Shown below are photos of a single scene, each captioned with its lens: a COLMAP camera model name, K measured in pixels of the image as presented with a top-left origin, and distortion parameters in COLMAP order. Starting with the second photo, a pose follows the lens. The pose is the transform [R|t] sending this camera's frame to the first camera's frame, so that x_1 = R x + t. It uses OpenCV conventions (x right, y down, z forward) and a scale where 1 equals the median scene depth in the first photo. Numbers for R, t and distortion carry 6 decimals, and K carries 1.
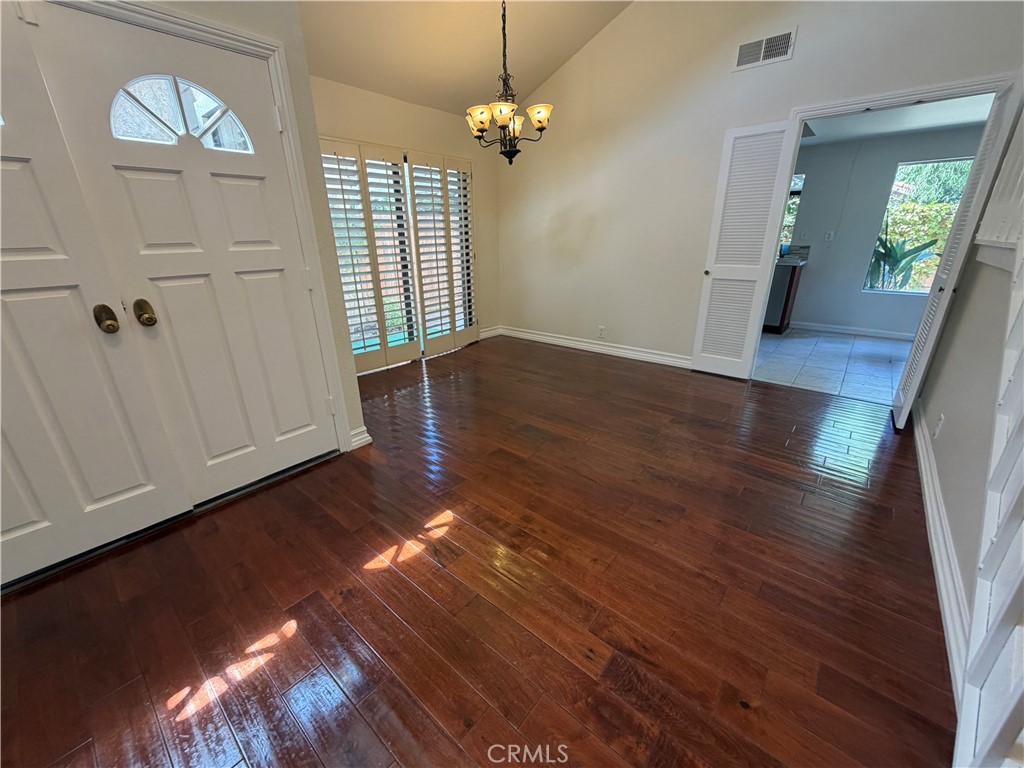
lens RADIAL K [[413.4, 0, 512.0], [0, 413.4, 384.0], [0, 0, 1]] dist [-0.000448, 0.000122]
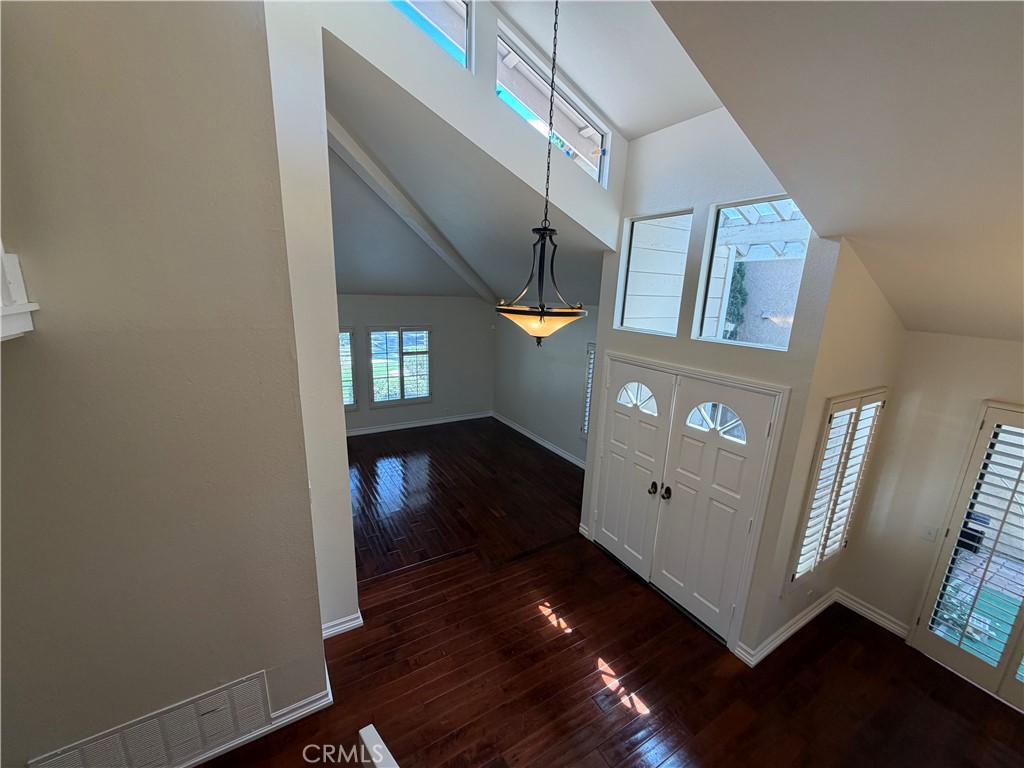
lens RADIAL K [[413.4, 0, 512.0], [0, 413.4, 384.0], [0, 0, 1]] dist [-0.000448, 0.000122]
pose [[-0.319723, 0.223979, -0.920658, 1.178765], [-0.359639, 0.870260, 0.336612, -1.088235], [0.876606, 0.438727, -0.197690, 0.490794]]
